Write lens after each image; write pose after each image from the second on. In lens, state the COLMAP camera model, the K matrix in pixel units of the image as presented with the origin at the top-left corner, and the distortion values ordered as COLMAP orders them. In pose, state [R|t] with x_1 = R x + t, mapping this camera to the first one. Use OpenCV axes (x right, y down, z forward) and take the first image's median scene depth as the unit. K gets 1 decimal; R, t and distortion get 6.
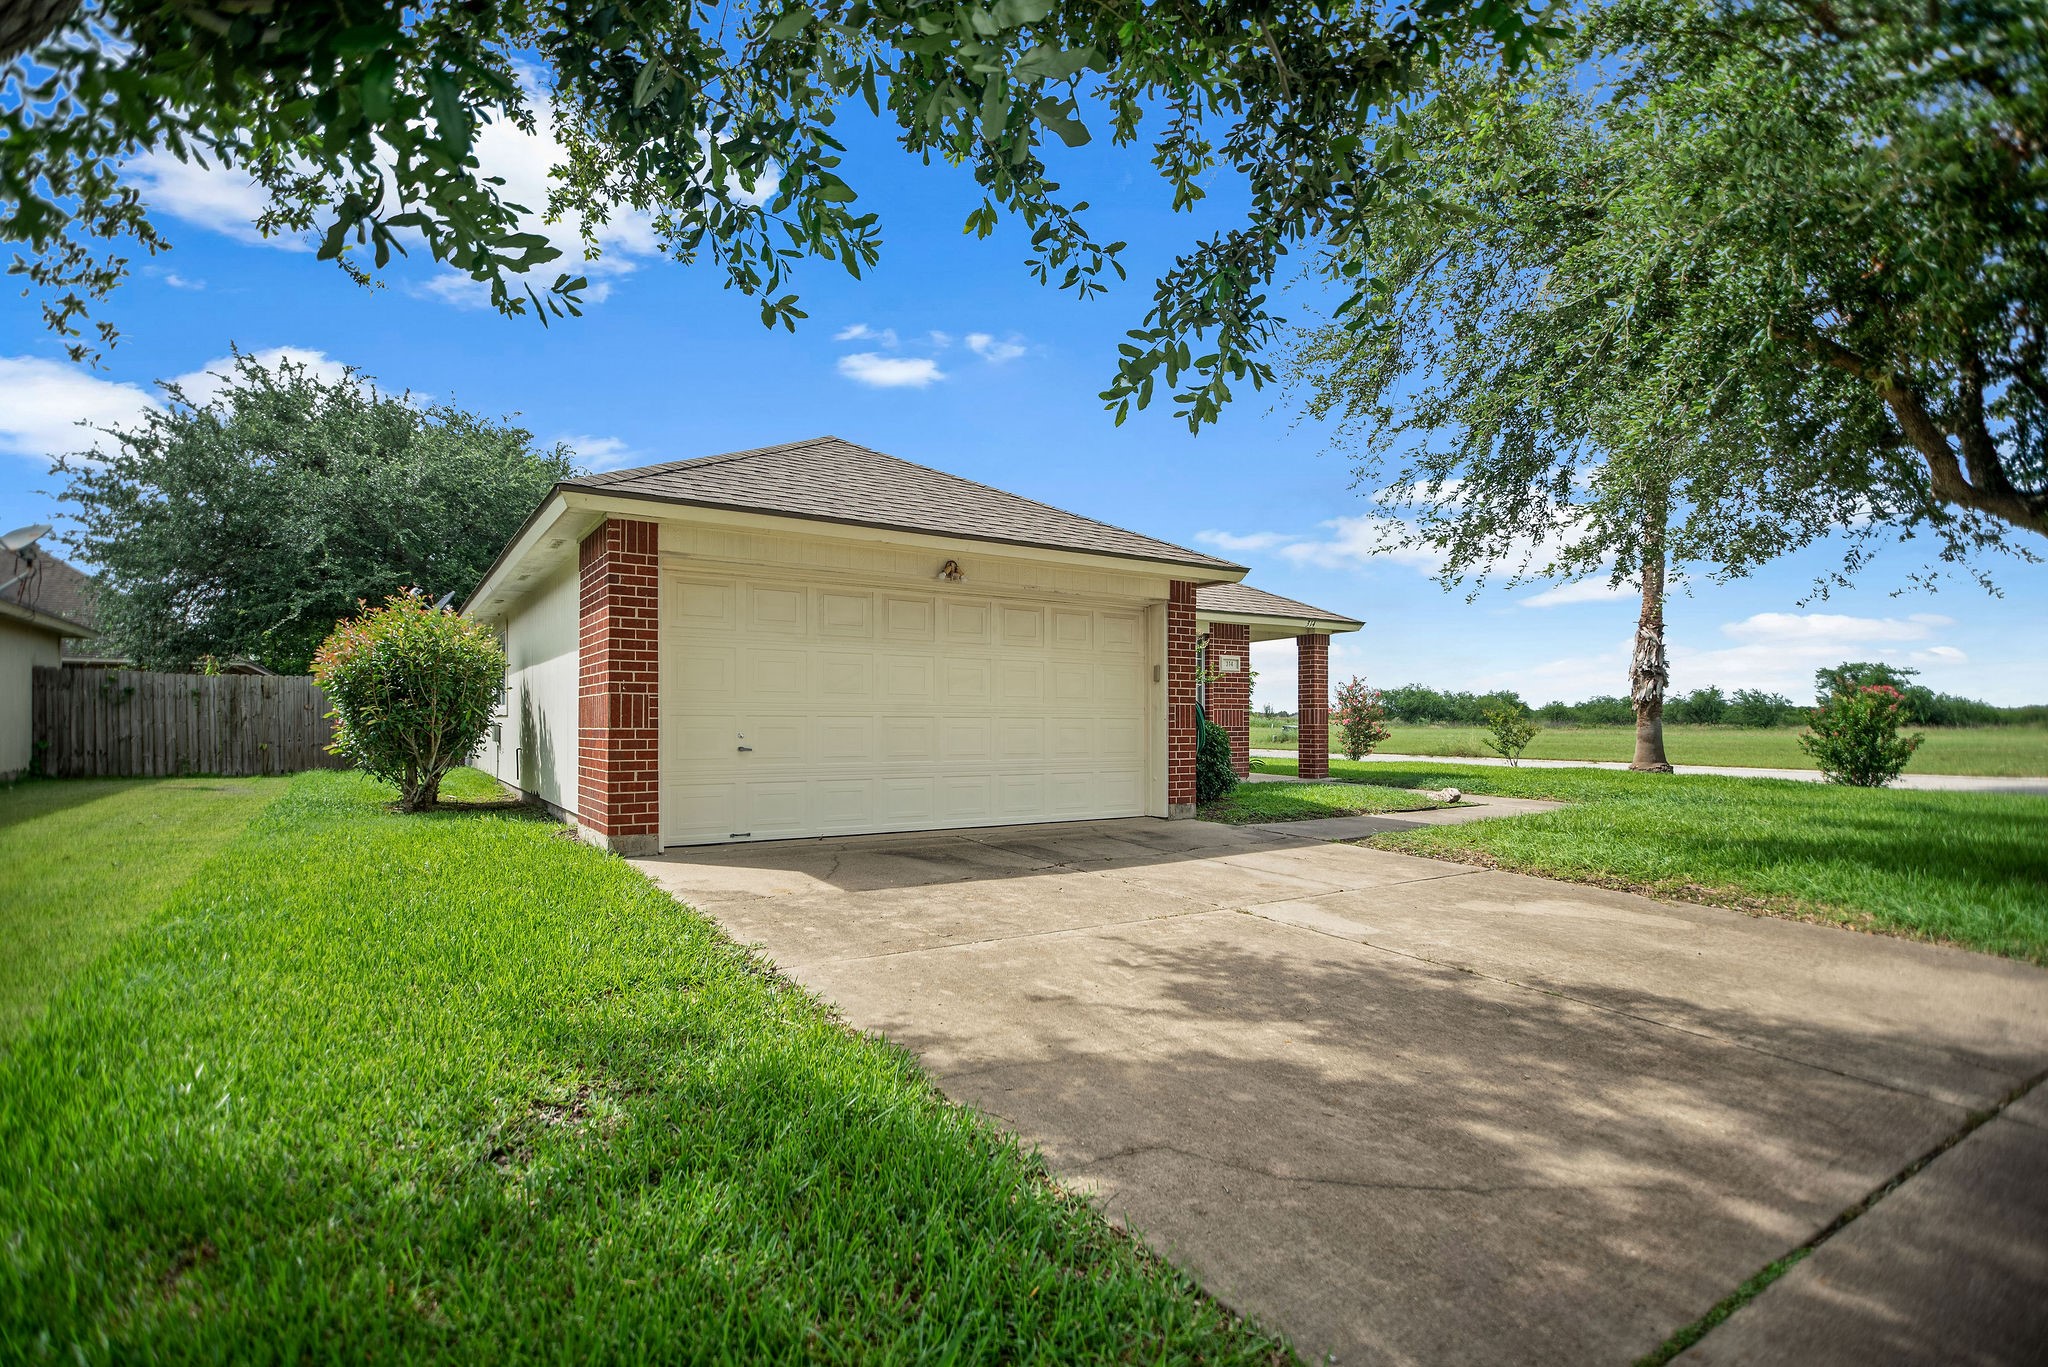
lens RADIAL K [[966.6, 0, 1015.4], [0, 966.6, 720.5], [0, 0, 1]] dist [-0.000067, 0.000114]
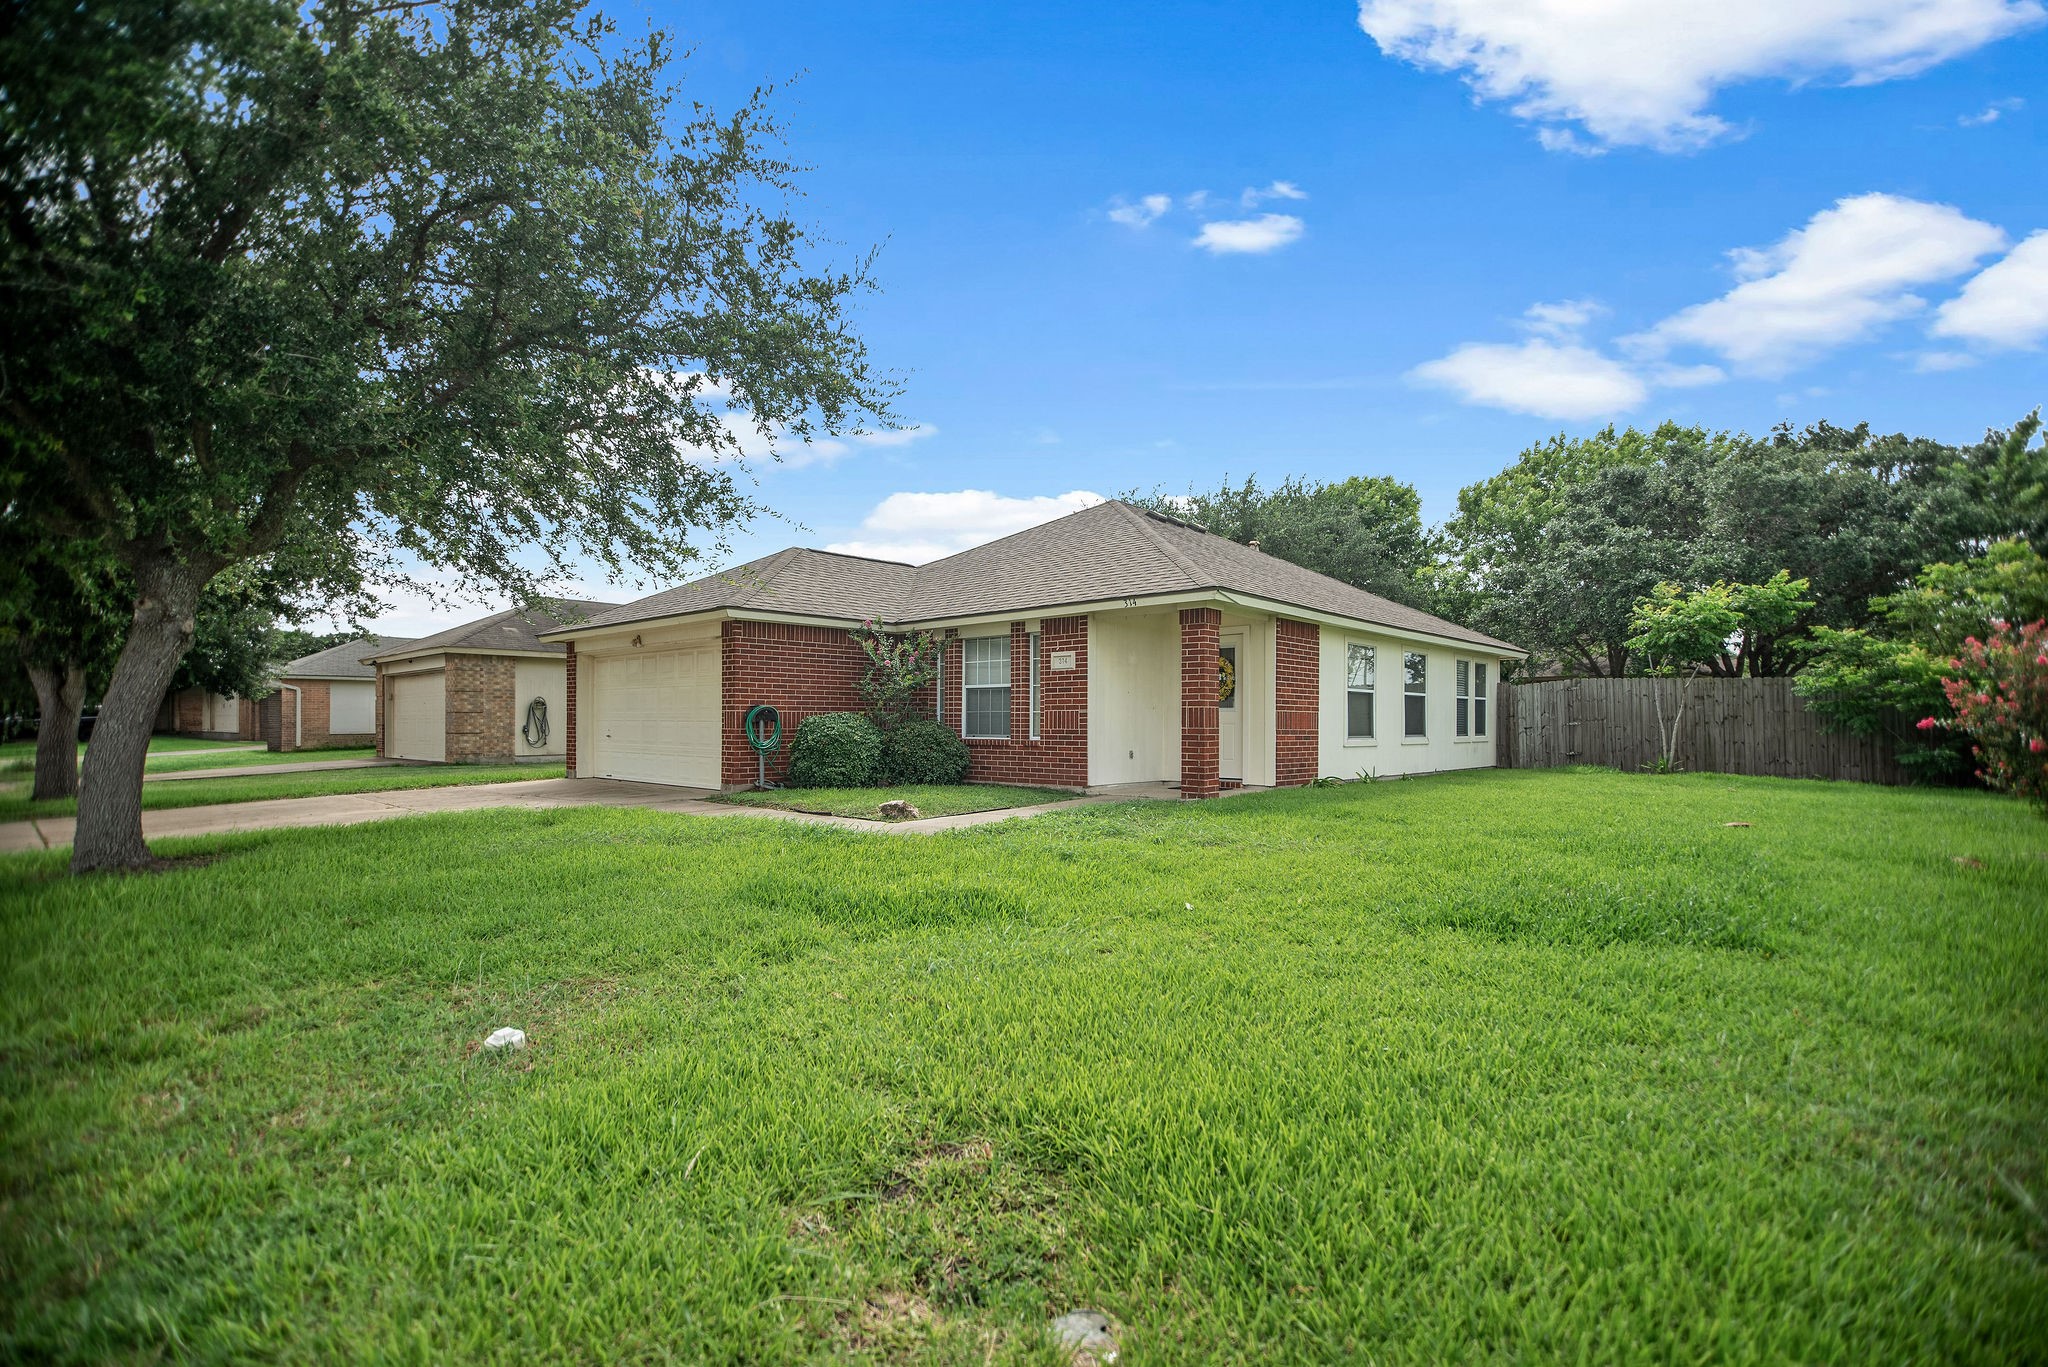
lens RADIAL K [[966.6, 0, 1015.4], [0, 966.6, 720.5], [0, 0, 1]] dist [-0.000067, 0.000114]
pose [[0.224414, -0.005148, -0.974480, 1.604163], [-0.002657, 0.999979, -0.005895, 0.004098], [0.974490, 0.003913, 0.224396, 1.096983]]
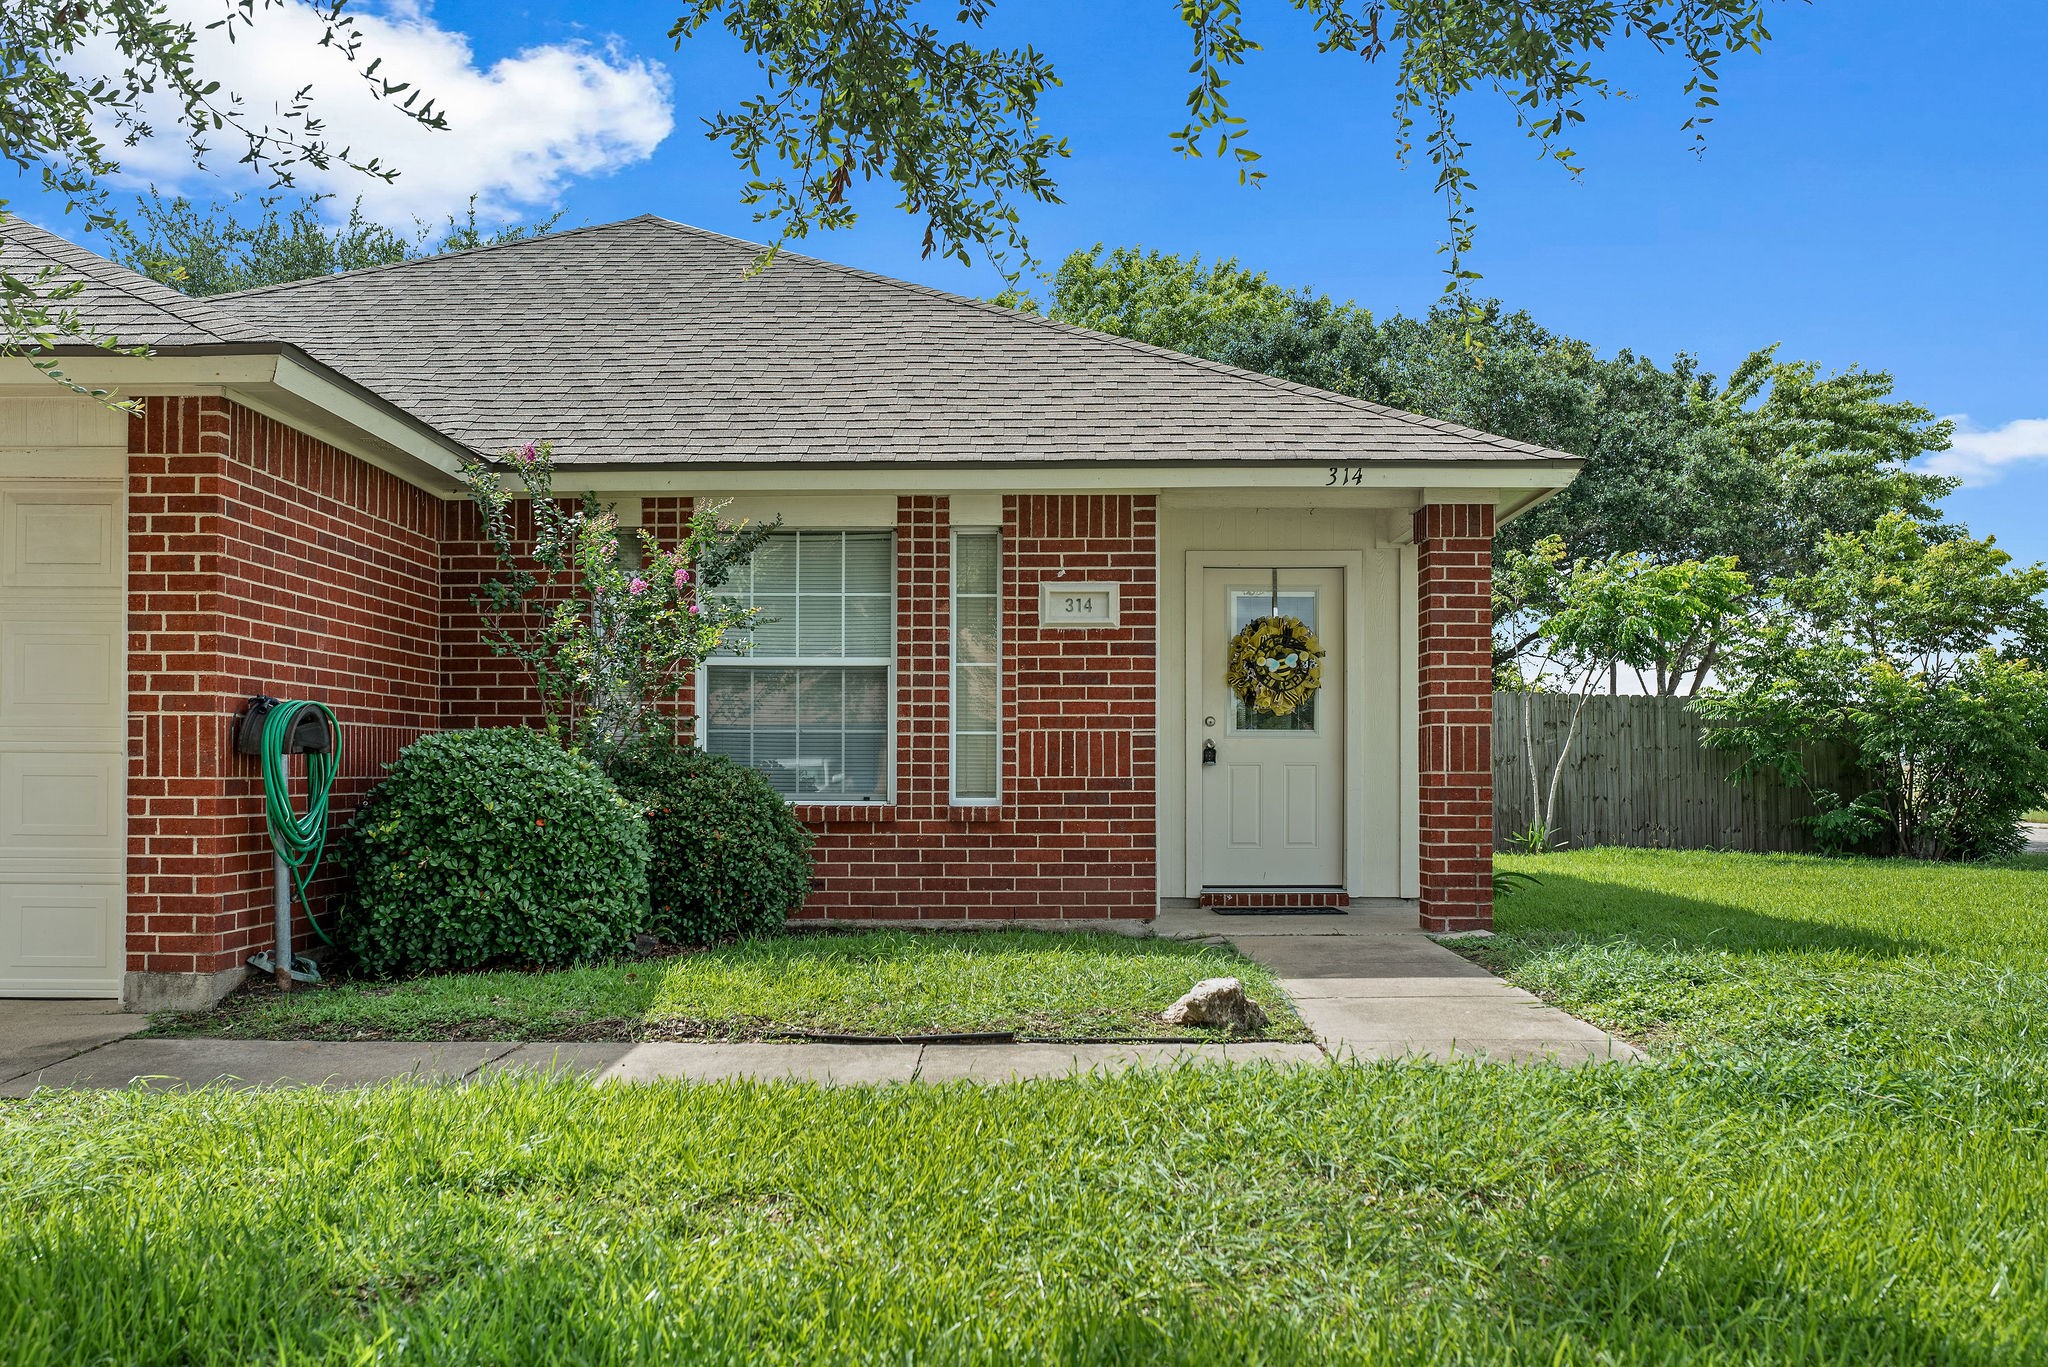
lens RADIAL K [[2005.6, 0, 1024.8], [0, 2005.6, 743.8], [0, 0, 1]] dist [-0.035353, -0.003977]
pose [[0.832798, -0.010604, -0.553475, 0.904691], [0.000458, 0.999829, -0.018467, 0.010007], [0.553577, 0.015126, 0.832661, 0.531190]]
